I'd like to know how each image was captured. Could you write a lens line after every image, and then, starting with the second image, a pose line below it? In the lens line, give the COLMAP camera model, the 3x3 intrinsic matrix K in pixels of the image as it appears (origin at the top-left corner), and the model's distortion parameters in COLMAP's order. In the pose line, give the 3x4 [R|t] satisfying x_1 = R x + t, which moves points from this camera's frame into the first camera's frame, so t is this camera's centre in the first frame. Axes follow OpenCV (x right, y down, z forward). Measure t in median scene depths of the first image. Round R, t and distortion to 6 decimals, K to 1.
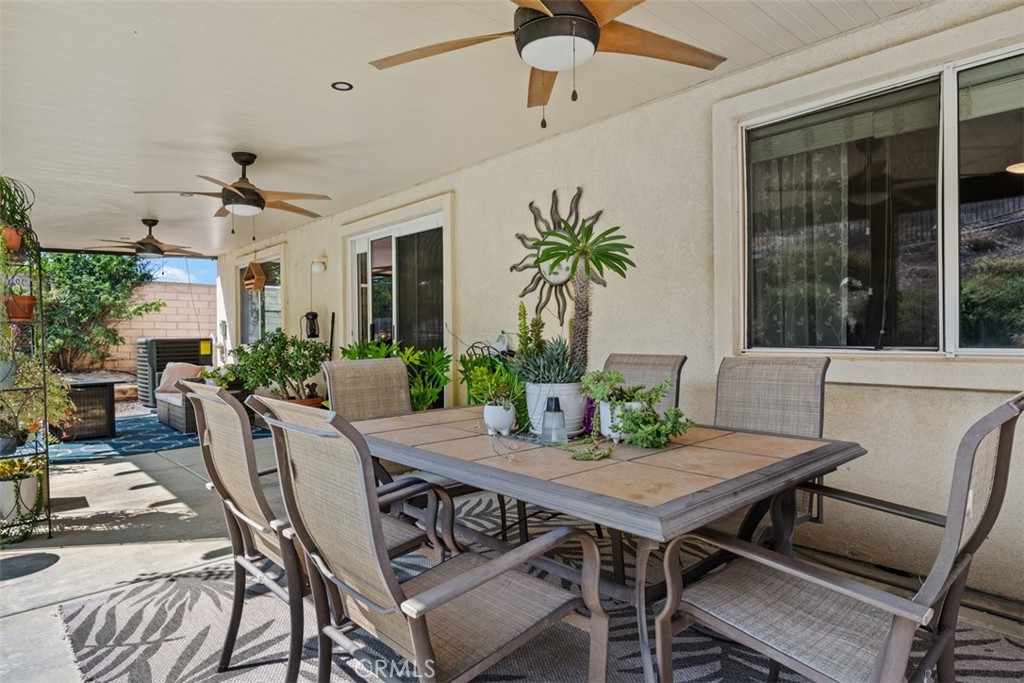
lens RADIAL K [[587.9, 0, 511.2], [0, 587.9, 340.8], [0, 0, 1]] dist [-0.001687, 0.000504]
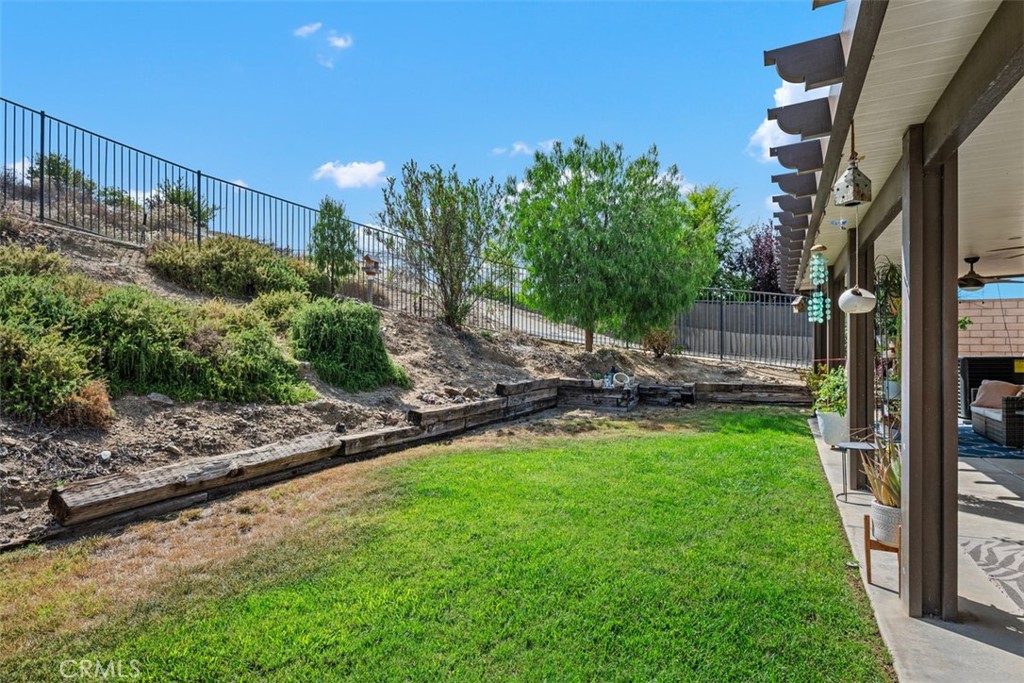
lens RADIAL K [[587.9, 0, 518.9], [0, 587.9, 341.6], [0, 0, 1]] dist [-0.001687, 0.000504]
pose [[0.398870, -0.001388, -0.917006, 0.144697], [-0.005709, 0.999976, -0.003997, -0.047000], [0.916990, 0.006830, 0.398852, -0.439171]]
